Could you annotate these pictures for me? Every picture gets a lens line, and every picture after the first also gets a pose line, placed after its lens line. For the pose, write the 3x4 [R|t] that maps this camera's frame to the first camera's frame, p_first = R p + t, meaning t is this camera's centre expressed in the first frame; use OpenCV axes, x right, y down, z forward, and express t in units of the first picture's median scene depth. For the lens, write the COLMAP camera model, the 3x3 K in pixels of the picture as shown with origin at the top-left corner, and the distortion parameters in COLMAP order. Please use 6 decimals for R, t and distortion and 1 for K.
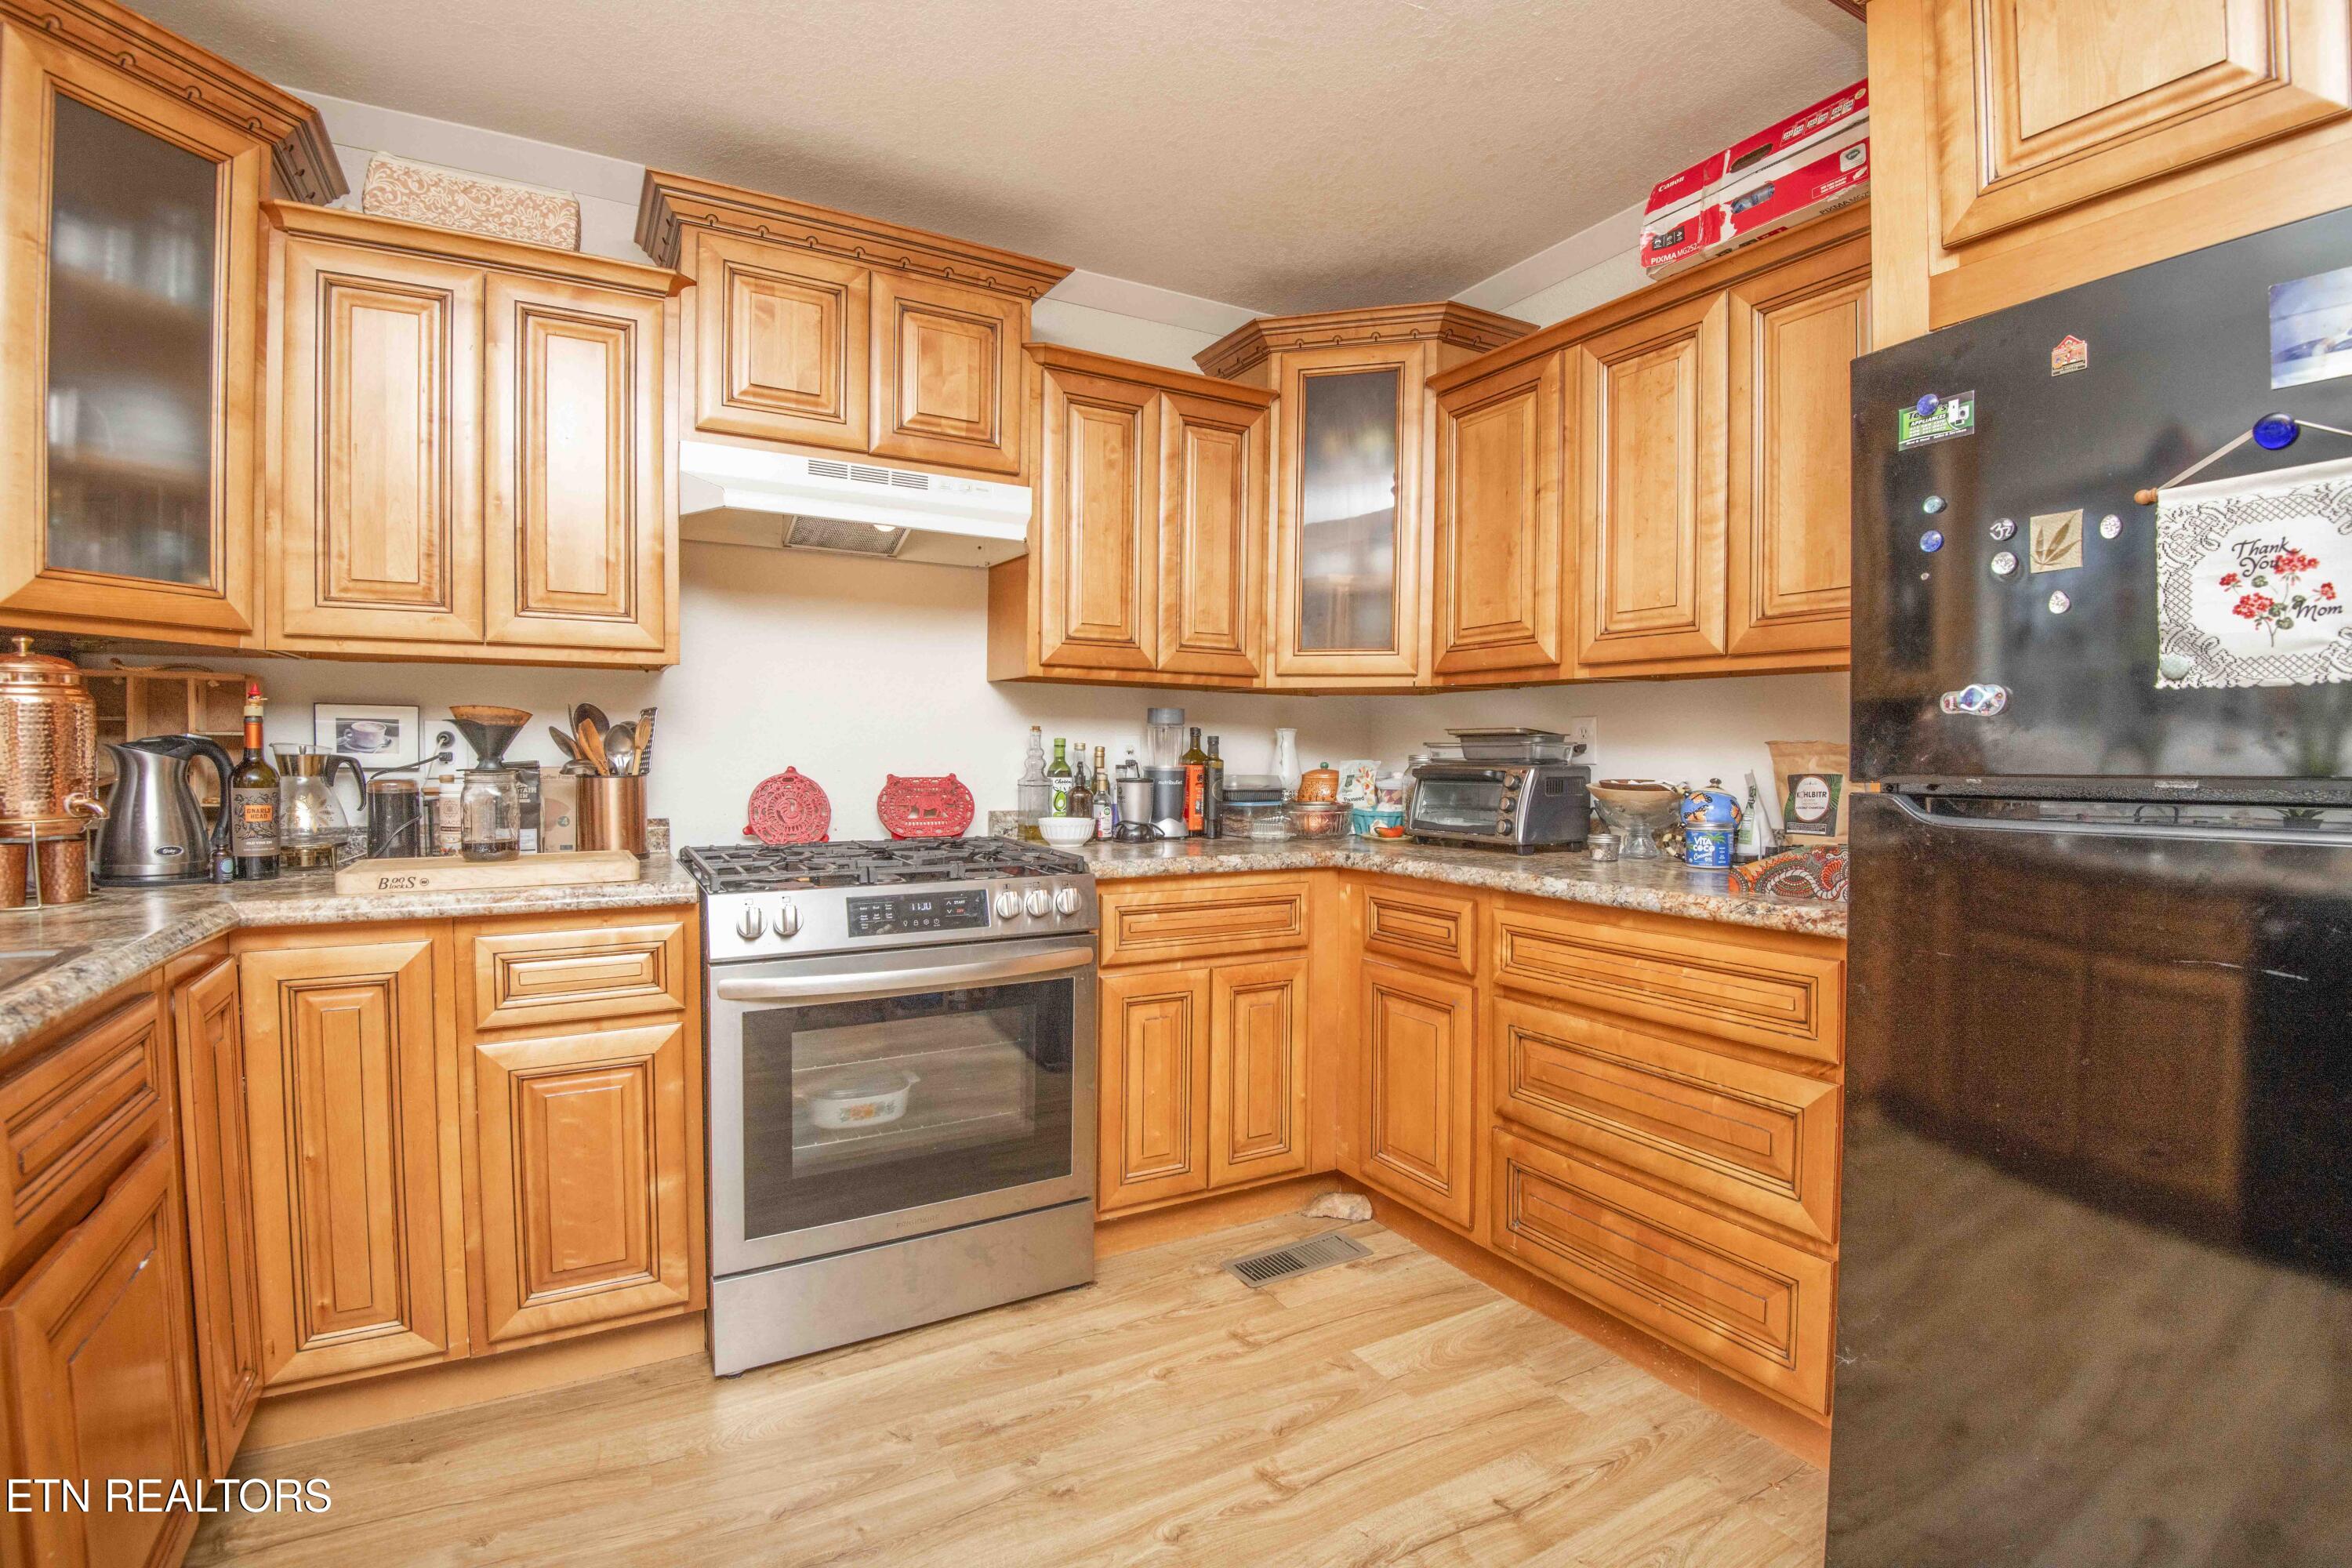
lens RADIAL K [[1048.5, 0, 1250.1], [0, 1048.5, 772.2], [0, 0, 1]] dist [-0.001037, -0.022457]
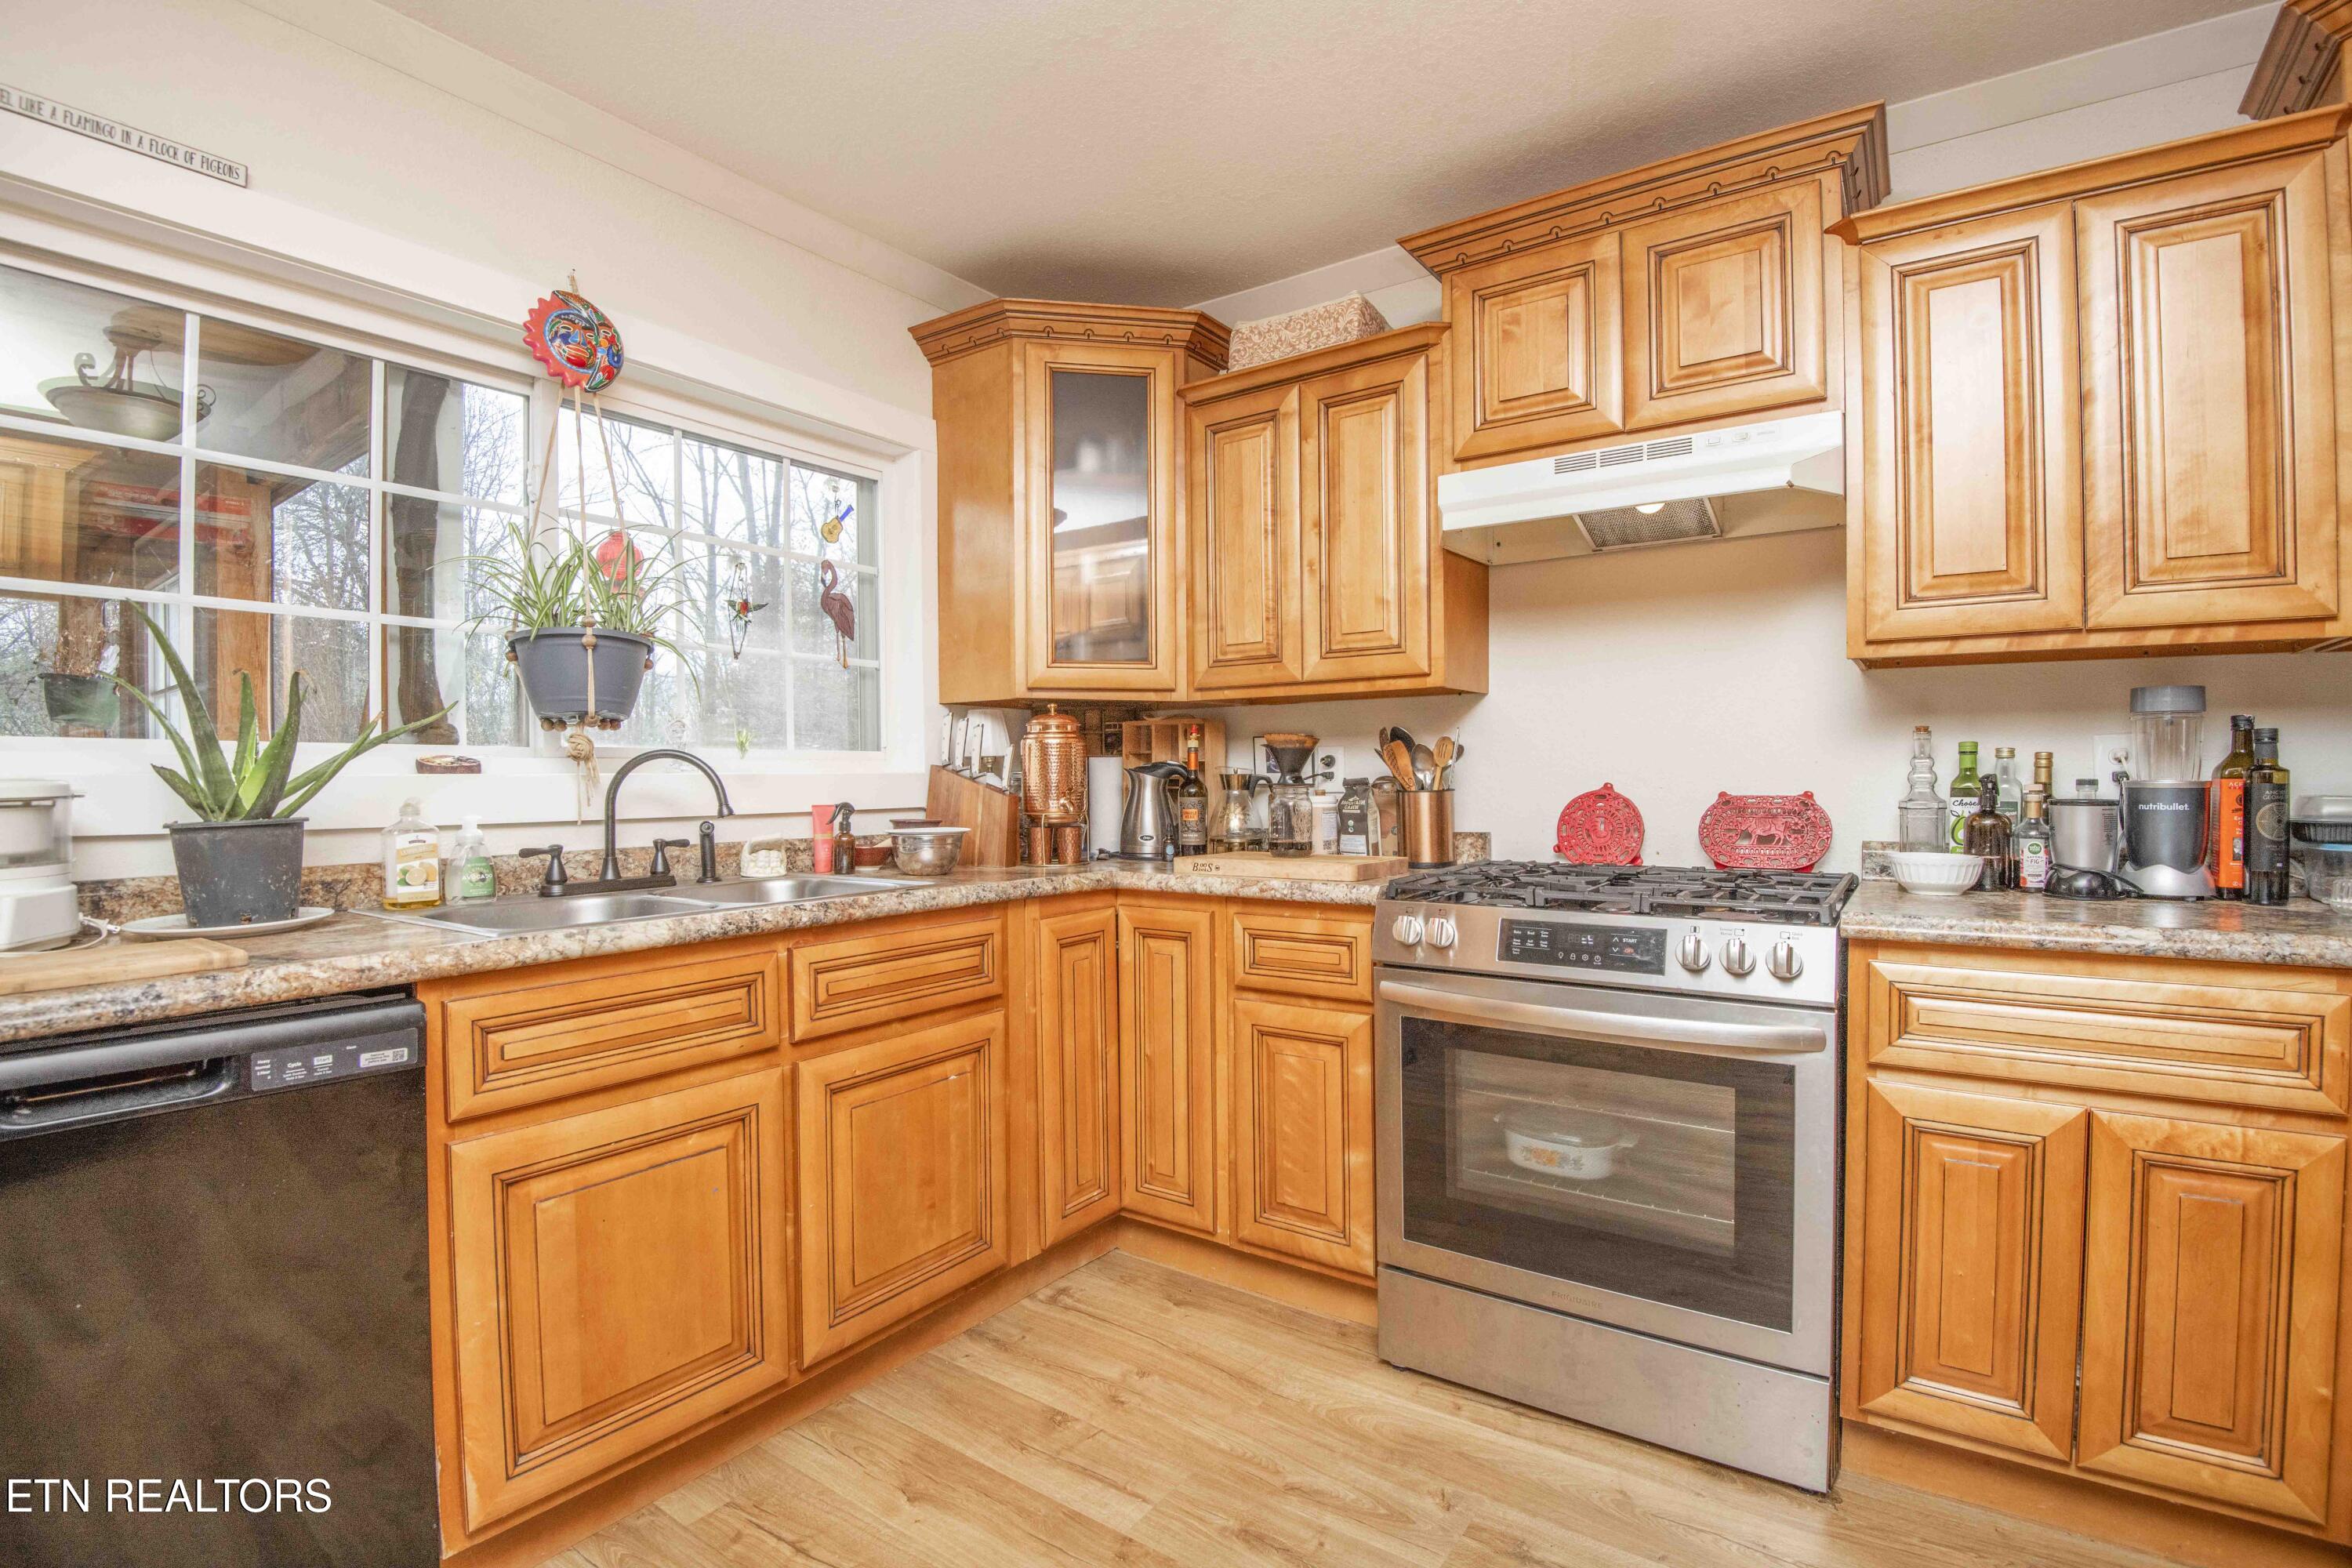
lens RADIAL K [[1094.0, 0, 1188.1], [0, 1094.0, 779.7], [0, 0, 1]] dist [-0.005545, -0.022000]
pose [[0.420137, -0.010157, -0.907404, 0.341688], [-0.008368, 0.999851, -0.015067, 0.010815], [0.907422, 0.013923, 0.419990, 0.288685]]
